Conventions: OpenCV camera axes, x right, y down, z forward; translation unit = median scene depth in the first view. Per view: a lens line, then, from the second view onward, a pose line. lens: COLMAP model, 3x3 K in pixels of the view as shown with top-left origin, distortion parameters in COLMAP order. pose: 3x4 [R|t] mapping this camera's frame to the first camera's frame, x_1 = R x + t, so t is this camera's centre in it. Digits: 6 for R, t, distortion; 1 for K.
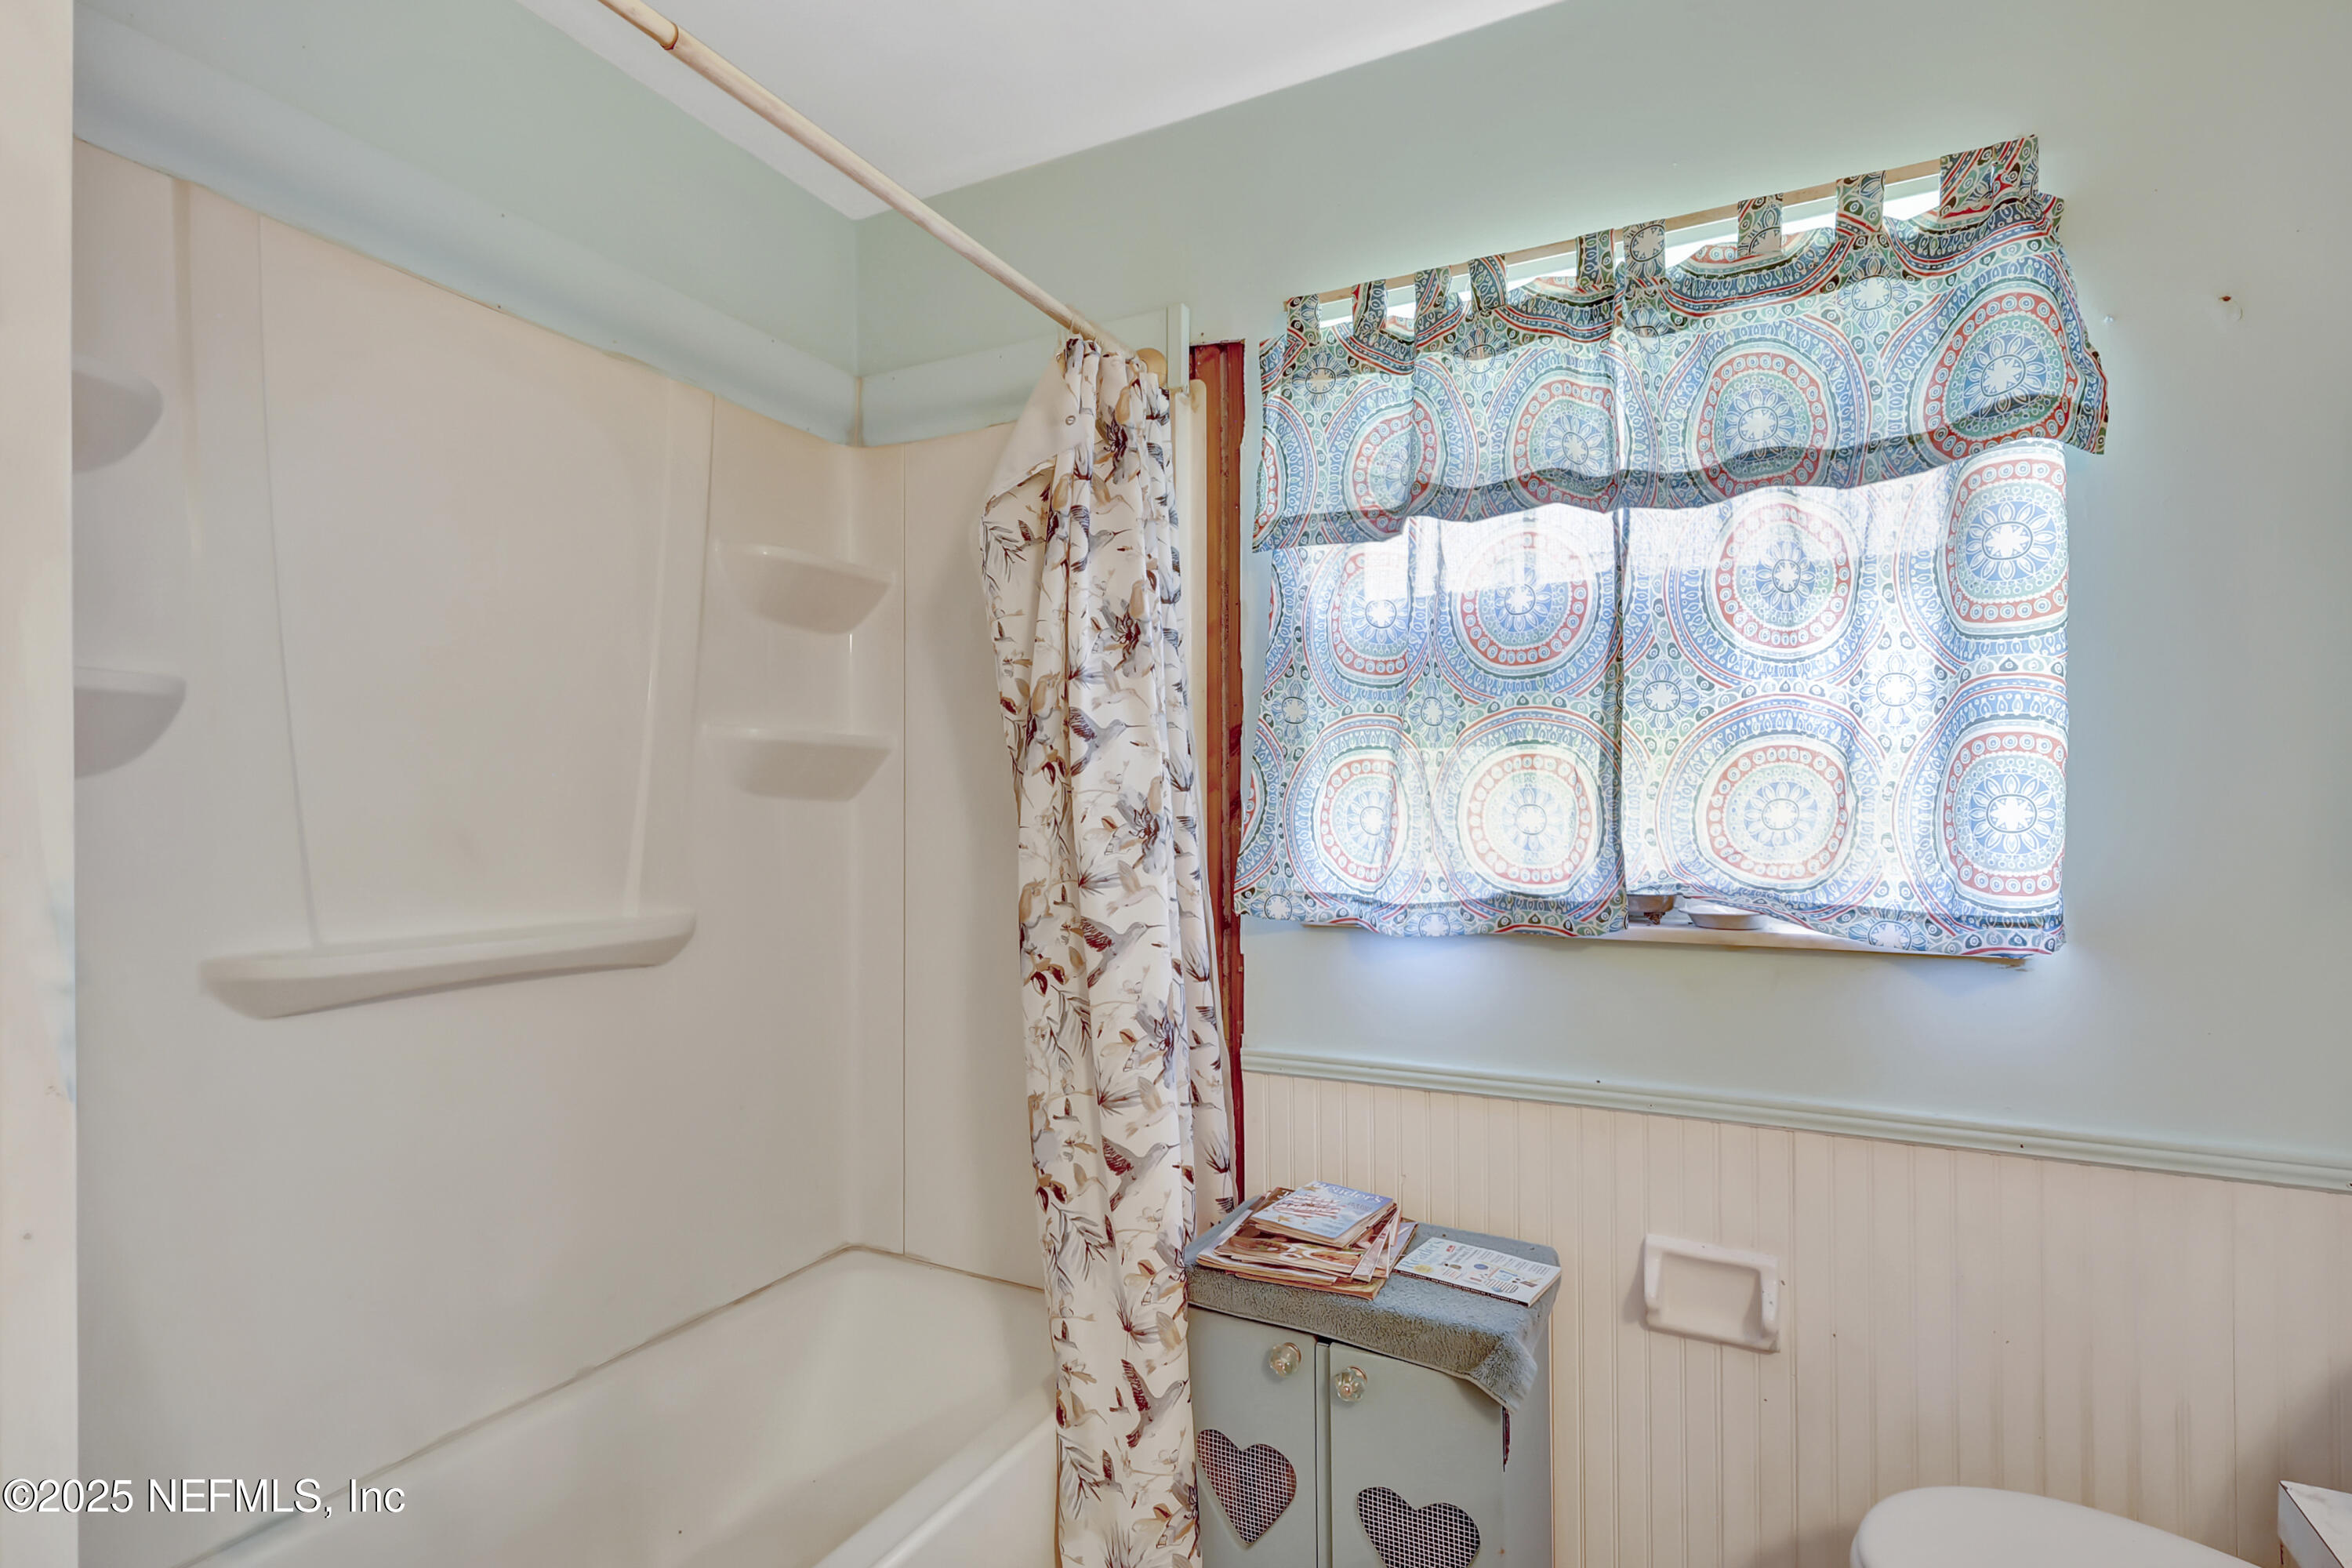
lens RADIAL K [[1115.0, 0, 1176.9], [0, 1115.0, 792.8], [0, 0, 1]] dist [0.001785, 0.000495]
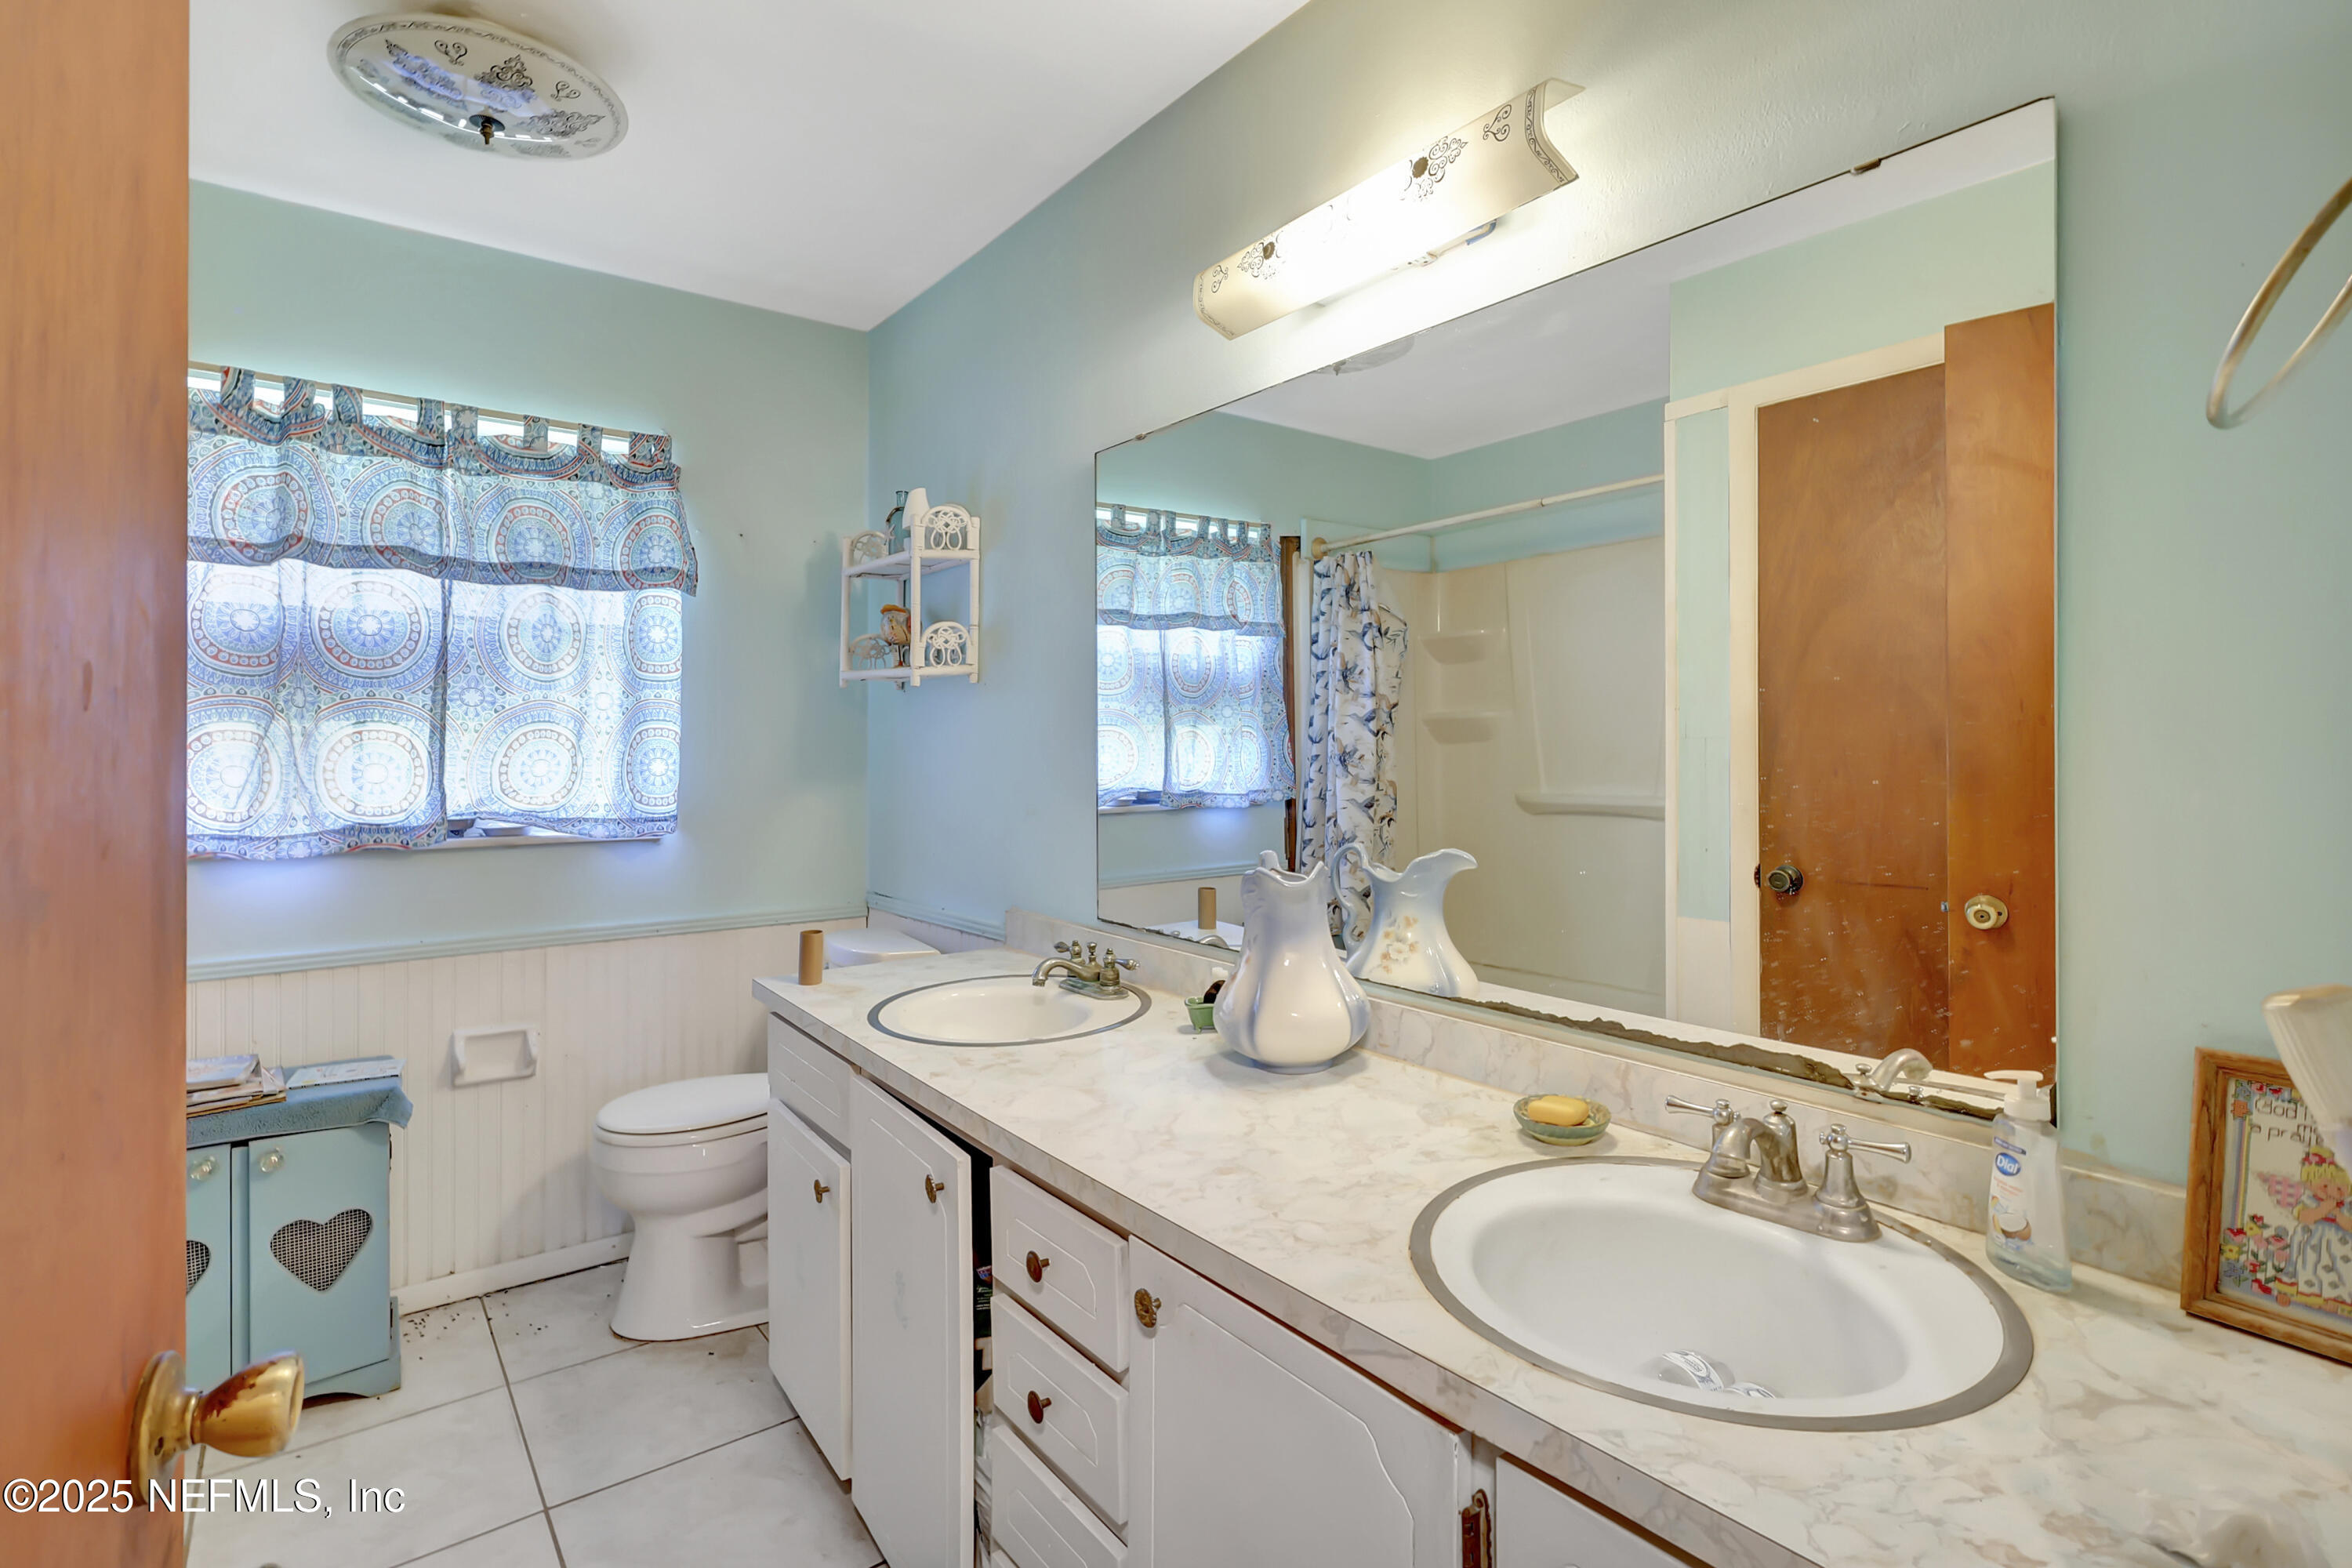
lens RADIAL K [[1124.4, 0, 1170.9], [0, 1124.4, 740.6], [0, 0, 1]] dist [0.000493, 0.000059]
pose [[0.429202, 0.005724, 0.903190, -0.614177], [-0.015641, 0.999877, 0.001096, -0.040433], [-0.903073, -0.014597, 0.429239, -0.635482]]
